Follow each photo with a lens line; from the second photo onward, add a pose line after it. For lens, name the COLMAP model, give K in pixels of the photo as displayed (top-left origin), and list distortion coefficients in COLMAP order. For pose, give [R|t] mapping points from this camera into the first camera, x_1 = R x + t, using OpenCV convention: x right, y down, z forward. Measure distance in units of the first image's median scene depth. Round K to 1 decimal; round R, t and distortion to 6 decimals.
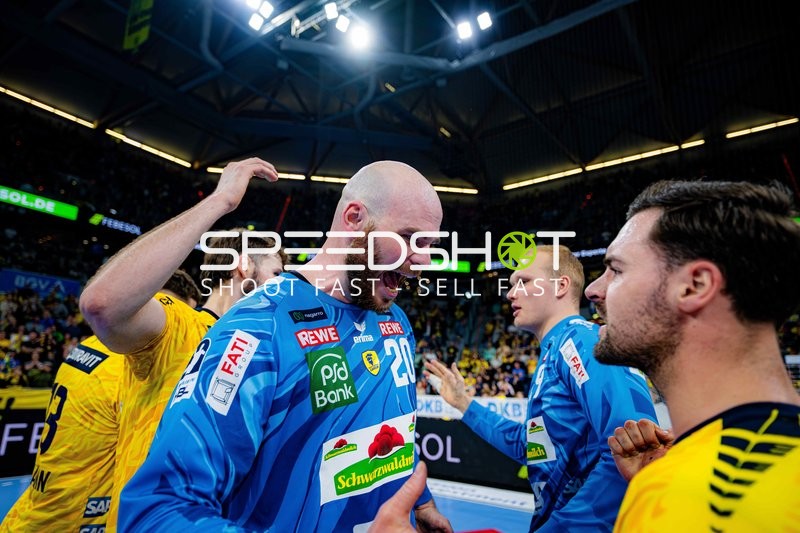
lens RADIAL K [[493.5, 0, 391.9], [0, 493.5, 268.8], [0, 0, 1]] dist [0.024311, 0.001878]
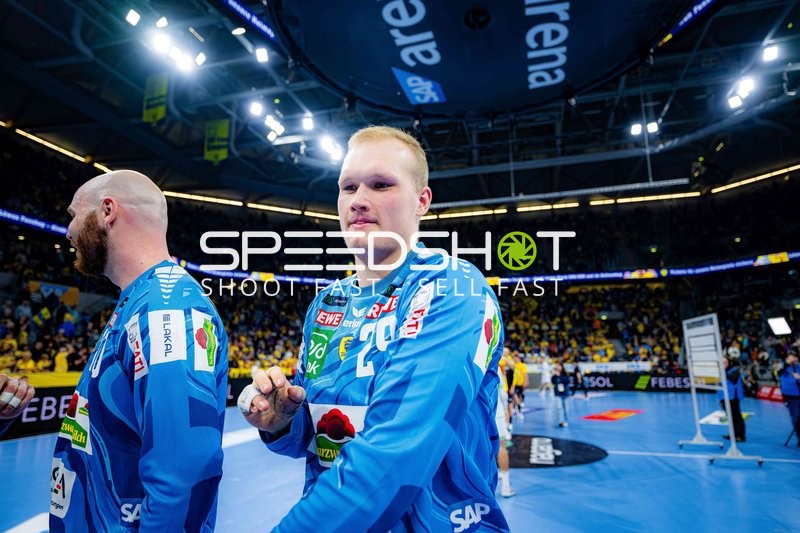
lens RADIAL K [[494.1, 0, 393.9], [0, 494.1, 262.9], [0, 0, 1]] dist [0.019369, 0.001773]
pose [[0.934130, 0.038217, 0.354880, -0.381756], [-0.053530, 0.998006, 0.033430, -0.141145], [-0.352895, -0.050225, 0.934314, -0.527002]]
